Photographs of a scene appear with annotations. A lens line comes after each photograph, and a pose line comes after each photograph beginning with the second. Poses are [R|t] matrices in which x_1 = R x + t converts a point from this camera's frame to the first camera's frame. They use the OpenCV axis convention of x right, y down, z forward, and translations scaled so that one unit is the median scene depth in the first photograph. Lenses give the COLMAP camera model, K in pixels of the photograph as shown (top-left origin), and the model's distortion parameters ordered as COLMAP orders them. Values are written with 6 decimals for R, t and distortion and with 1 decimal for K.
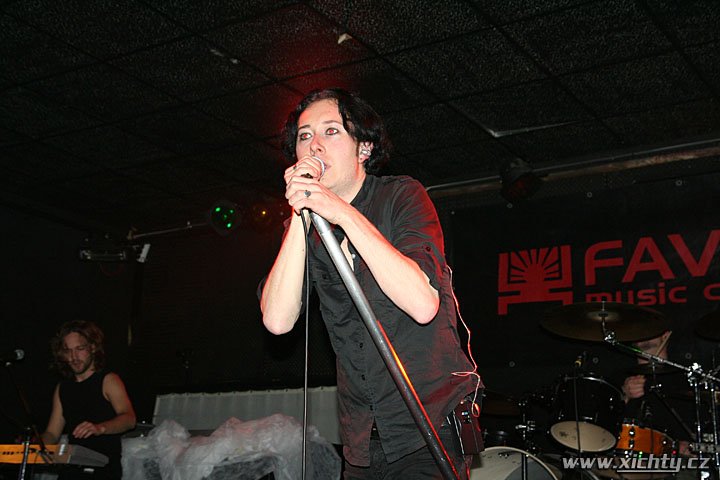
lens RADIAL K [[1026.7, 0, 360.2], [0, 1026.7, 245.5], [0, 0, 1]] dist [0.083331, 0.000000]
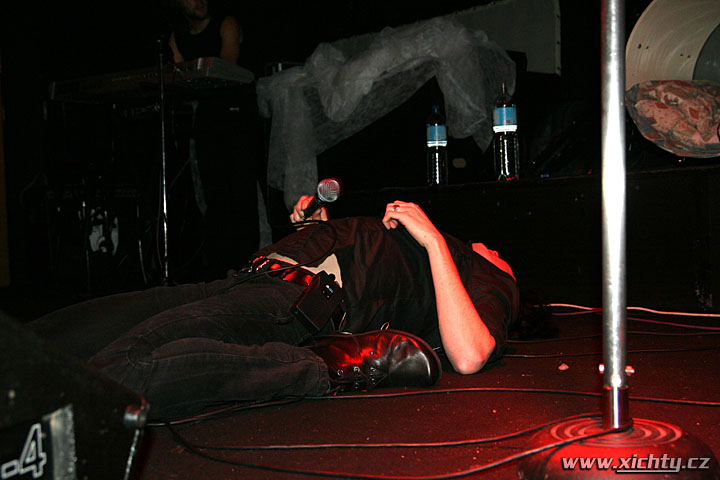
lens RADIAL K [[969.7, 0, 354.3], [0, 969.7, 240.6], [0, 0, 1]] dist [0.102779, 0.000000]
pose [[0.972199, -0.069879, -0.223485, 0.023883], [0.129227, 0.956040, 0.263224, 0.114126], [0.195267, -0.284787, 0.938492, 0.140202]]
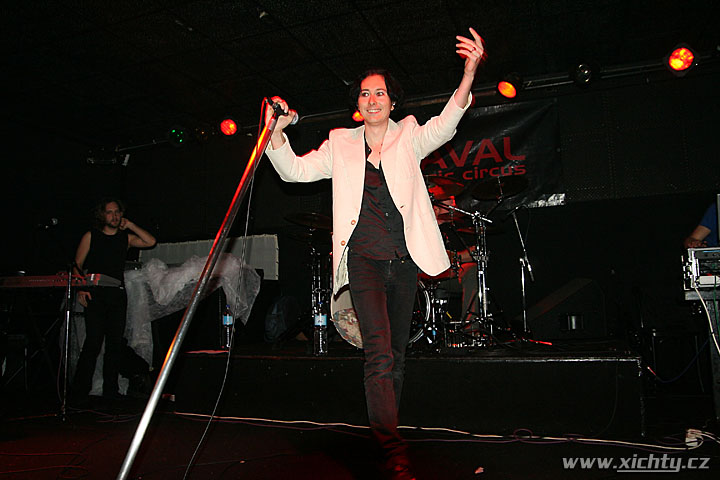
lens RADIAL K [[553.0, 0, 358.7], [0, 553.0, 242.7], [0, 0, 1]] dist [-0.109049, 0.062409]
pose [[0.976604, -0.034920, 0.212191, -0.050647], [0.004312, 0.989710, 0.143025, 0.022286], [-0.215002, -0.138764, 0.966705, 0.095176]]
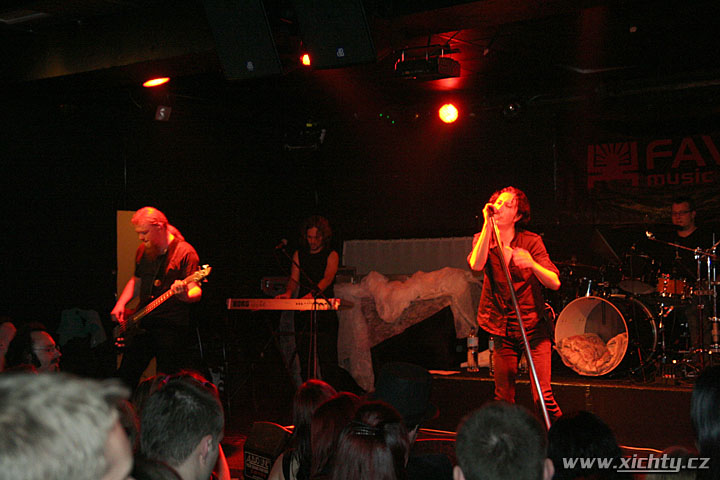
lens RADIAL K [[1158.9, 0, 370.8], [0, 1158.9, 245.5], [0, 0, 1]] dist [0.143646, 0.000000]
pose [[0.996802, -0.052075, -0.060606, -0.085411], [0.064742, 0.970894, 0.230595, -0.279719], [0.046834, -0.233781, 0.971161, -0.708980]]
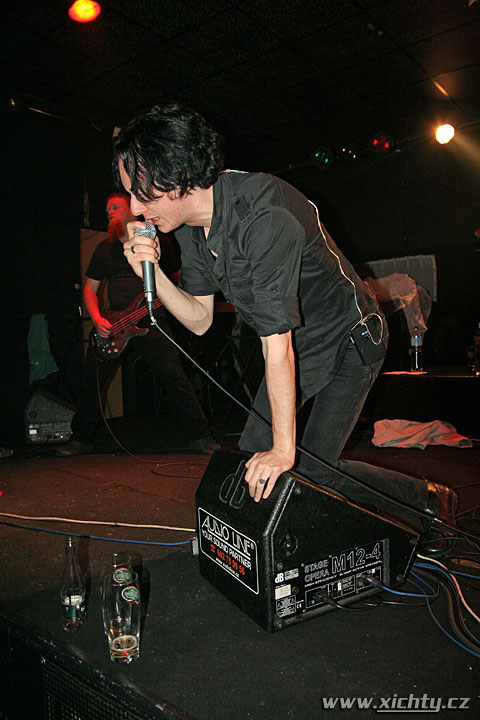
lens RADIAL K [[553.0, 0, 252.9], [0, 553.0, 361.8], [0, 0, 1]] dist [-0.109049, 0.062409]
pose [[0.994185, -0.063699, -0.086823, -0.232166], [0.086257, 0.953747, 0.287968, 0.027756], [0.064464, -0.293783, 0.953696, 0.116664]]
